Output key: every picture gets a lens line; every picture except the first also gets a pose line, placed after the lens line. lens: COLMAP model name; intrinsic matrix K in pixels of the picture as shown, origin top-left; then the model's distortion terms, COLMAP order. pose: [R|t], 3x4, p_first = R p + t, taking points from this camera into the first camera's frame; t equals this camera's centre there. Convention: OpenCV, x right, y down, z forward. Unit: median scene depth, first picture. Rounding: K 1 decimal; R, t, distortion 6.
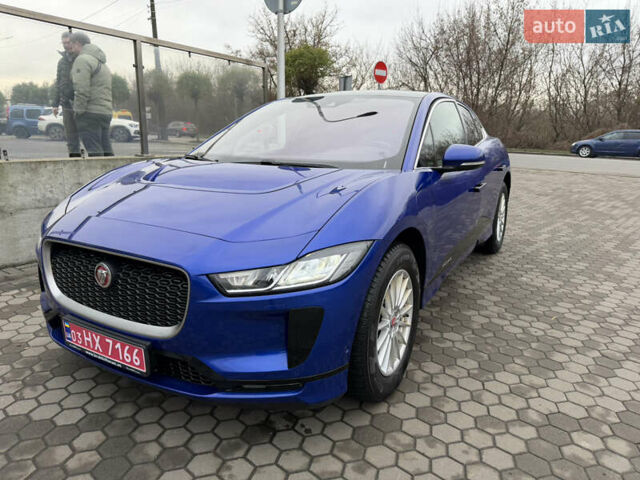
lens RADIAL K [[450.5, 0, 320.0], [0, 450.5, 240.0], [0, 0, 1]] dist [0.001844, -0.003702]
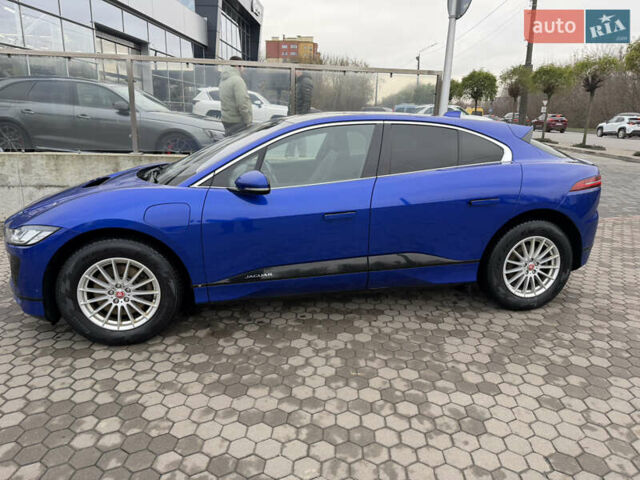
lens RADIAL K [[448.3, 0, 322.8], [0, 448.3, 227.0], [0, 0, 1]] dist [0.058383, -0.066601]
pose [[0.663712, 0.173354, -0.727623, 1.600172], [-0.180550, 0.981138, 0.069062, -0.235477], [0.725870, 0.085535, 0.682492, 0.493043]]
